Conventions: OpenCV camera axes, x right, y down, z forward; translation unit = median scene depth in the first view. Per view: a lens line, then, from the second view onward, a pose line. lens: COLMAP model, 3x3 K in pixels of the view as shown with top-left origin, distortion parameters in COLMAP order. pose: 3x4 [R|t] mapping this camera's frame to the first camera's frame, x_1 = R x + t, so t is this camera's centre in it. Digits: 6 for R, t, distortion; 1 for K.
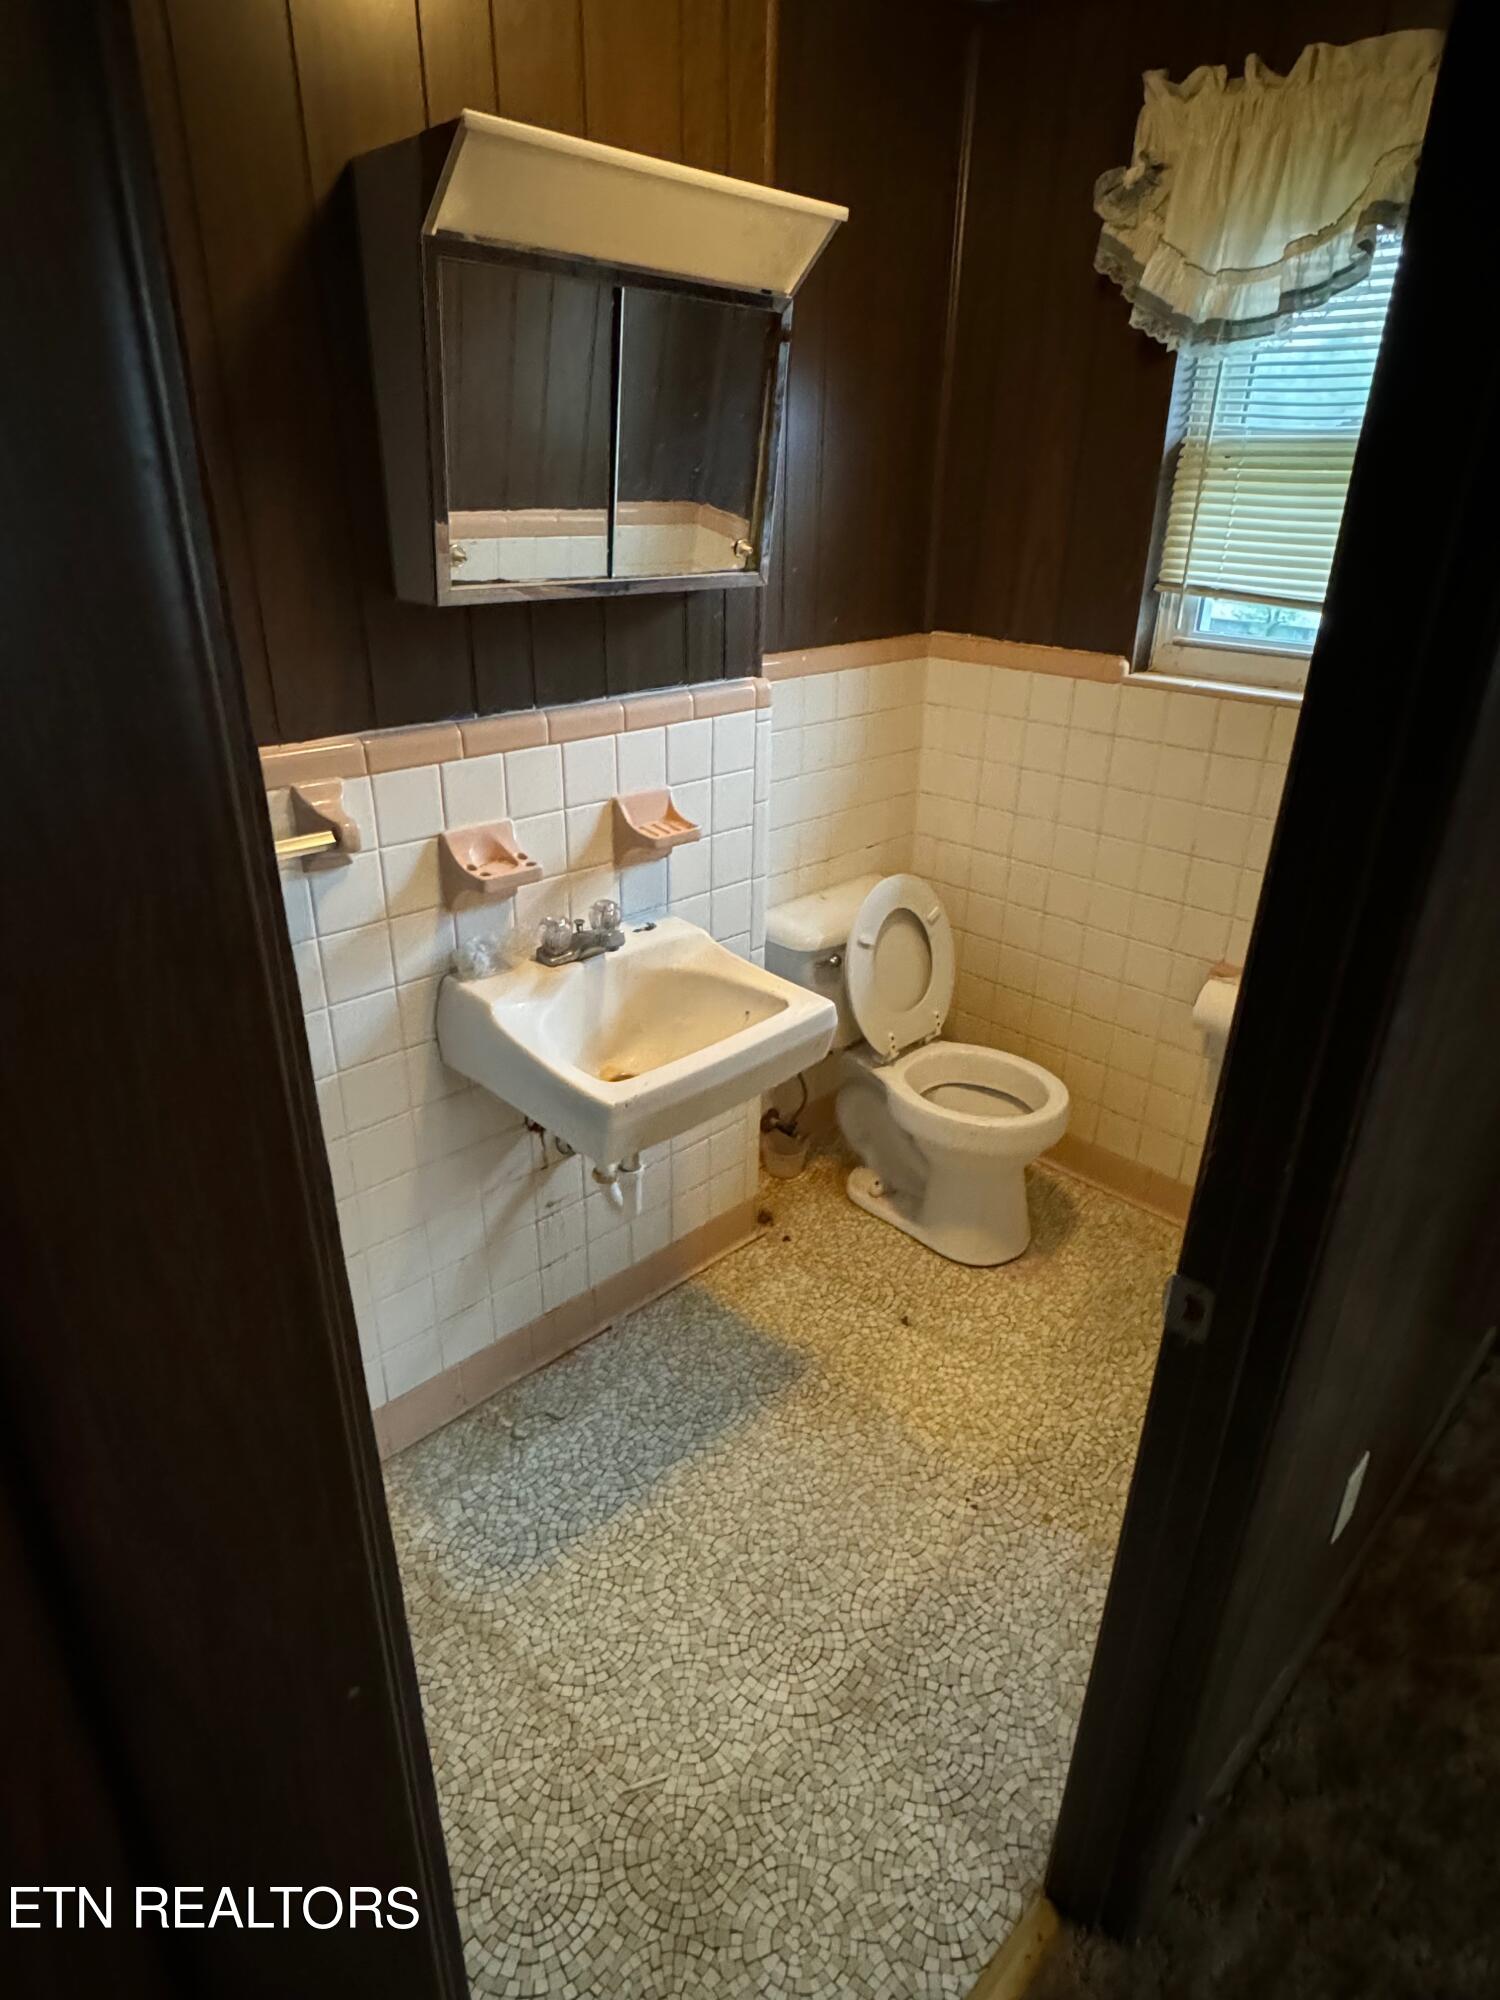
lens RADIAL K [[1117.6, 0, 752.7], [0, 1117.6, 995.4], [0, 0, 1]] dist [-0.000891, -0.002323]
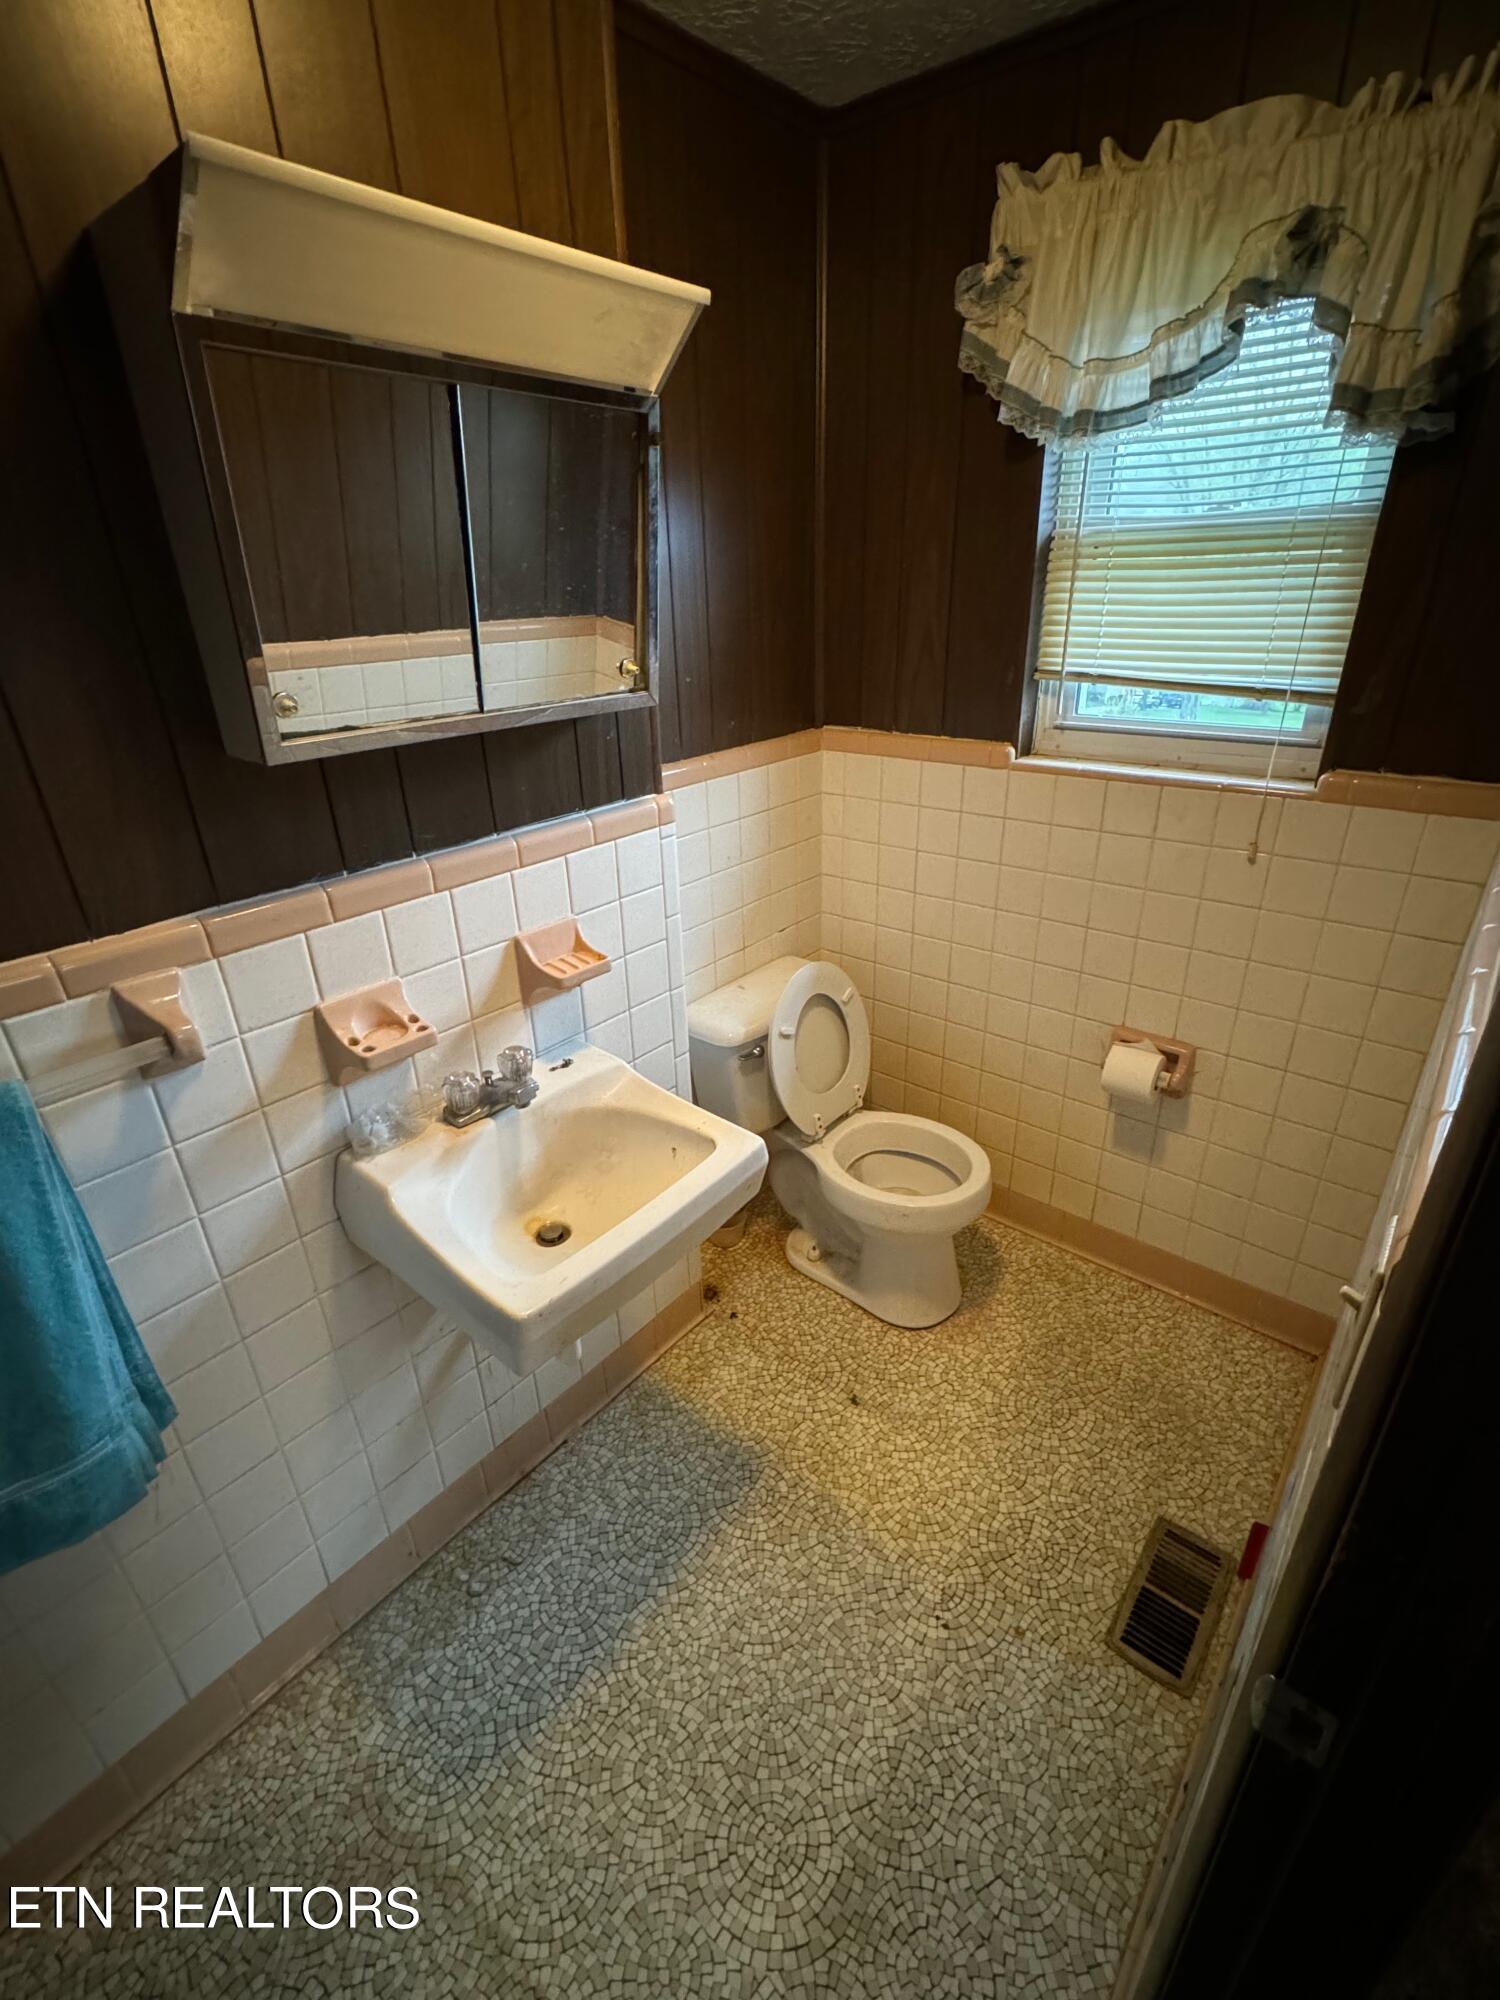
lens RADIAL K [[890.5, 0, 746.2], [0, 890.5, 999.1], [0, 0, 1]] dist [-0.003477, 0.000284]
pose [[0.994828, -0.080217, 0.062309, 0.019340], [0.079988, 0.996777, 0.006166, -0.111587], [-0.062602, -0.001150, 0.998038, 0.229337]]
